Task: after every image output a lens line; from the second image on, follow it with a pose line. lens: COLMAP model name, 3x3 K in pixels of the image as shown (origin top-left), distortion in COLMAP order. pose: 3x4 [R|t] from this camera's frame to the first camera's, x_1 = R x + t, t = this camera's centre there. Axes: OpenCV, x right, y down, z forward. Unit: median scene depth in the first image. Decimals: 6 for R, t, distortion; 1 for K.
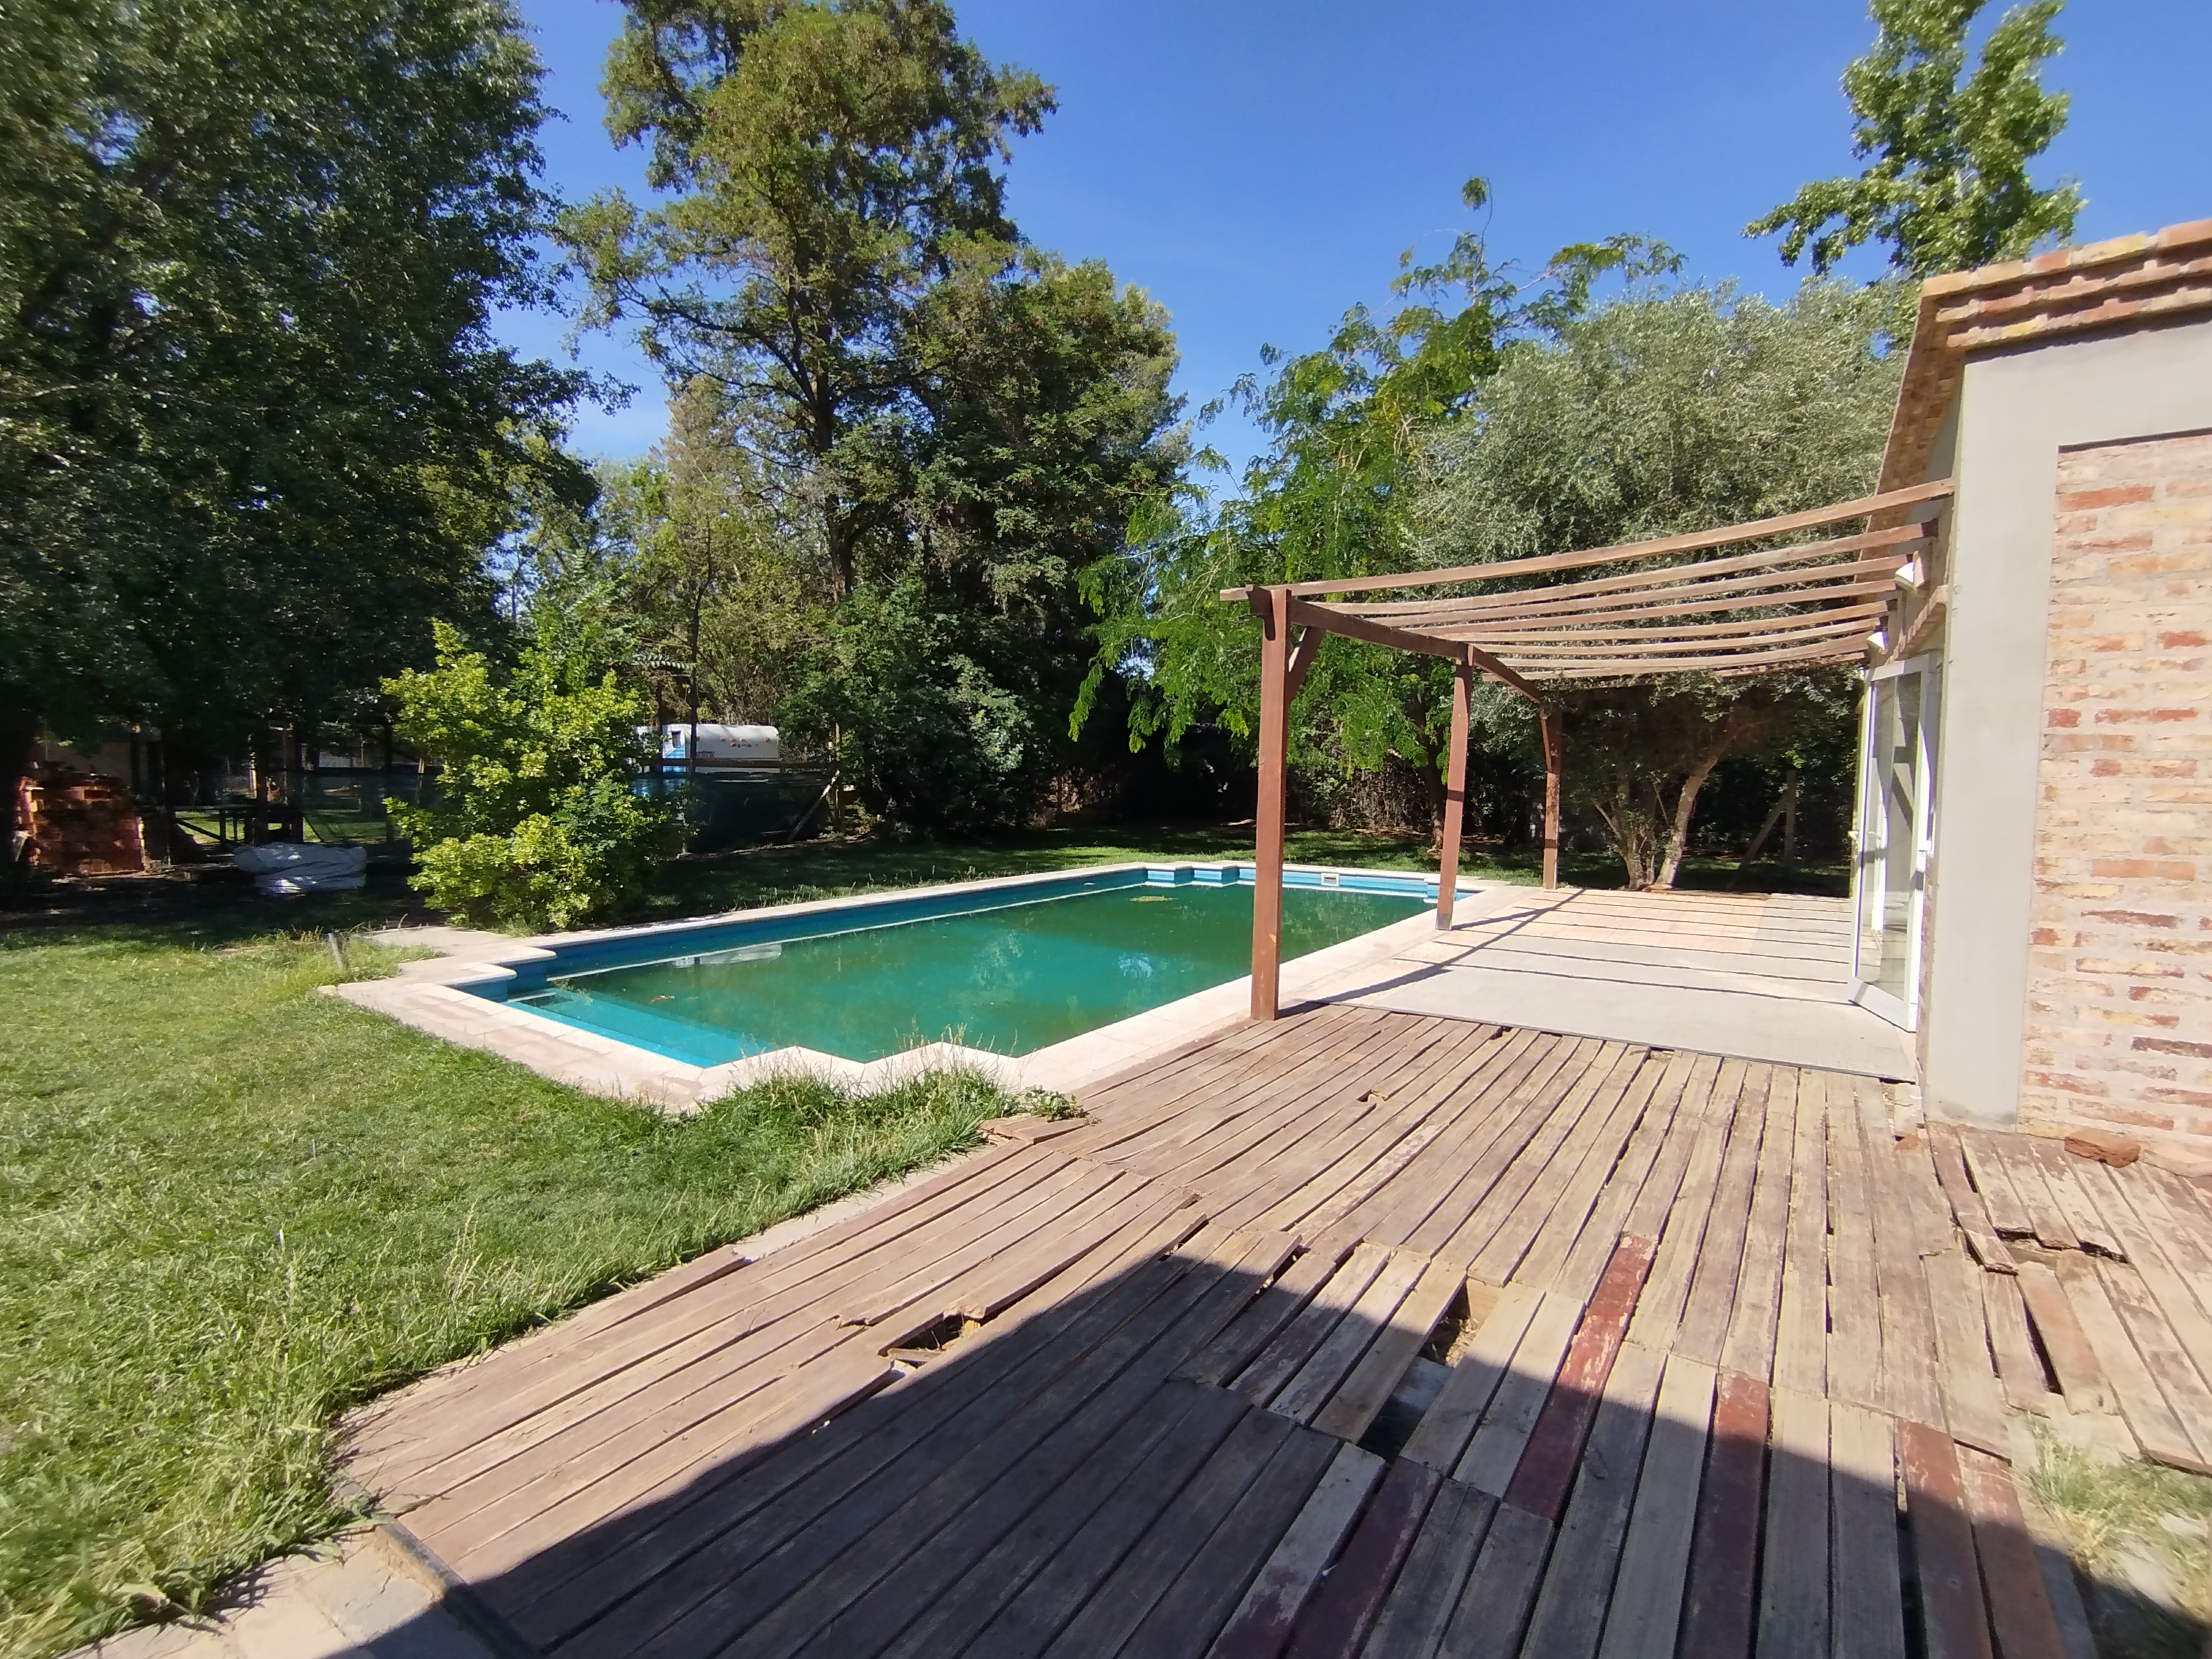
lens RADIAL K [[970.0, 0, 1106.0], [0, 970.0, 829.5], [0, 0, 1]] dist [-0.012591, 0.011891]
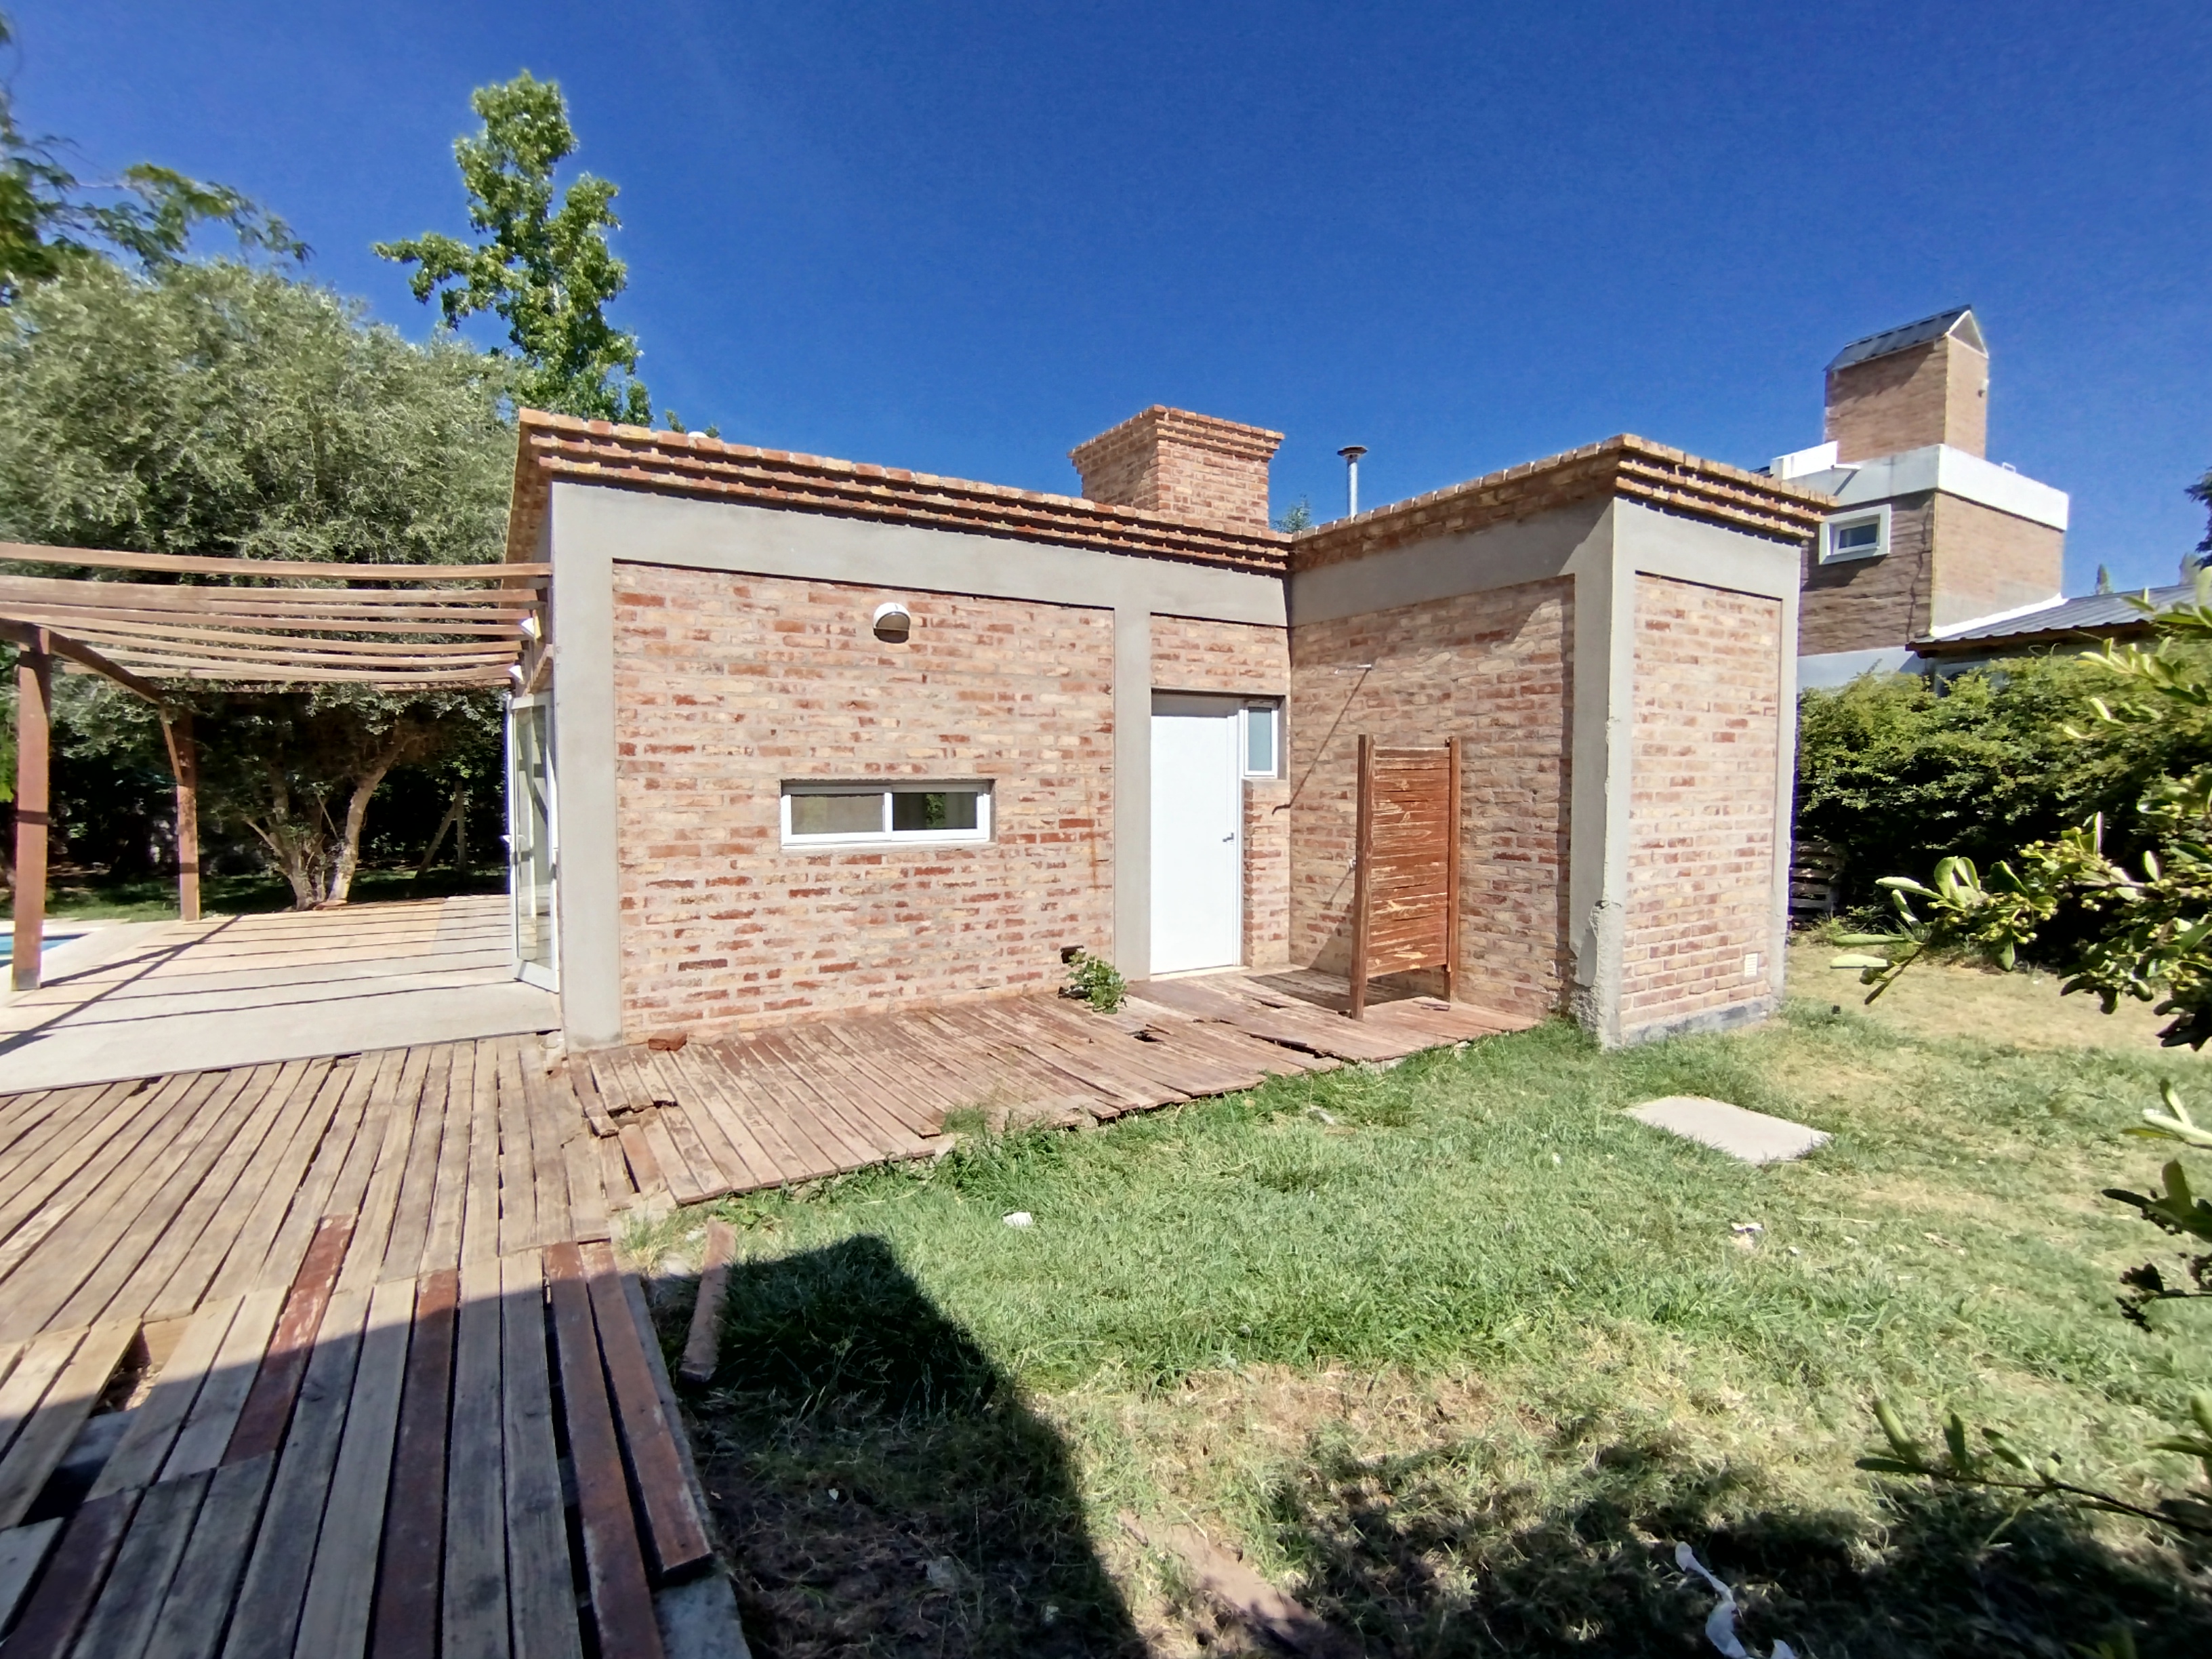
lens RADIAL K [[1009.3, 0, 1106.0], [0, 1009.3, 829.5], [0, 0, 1]] dist [-0.046753, 0.032231]
pose [[0.373963, -0.046562, 0.926274, -0.100158], [0.054276, 0.998126, 0.028261, 0.000056], [-0.925854, 0.039706, 0.375789, -0.169555]]
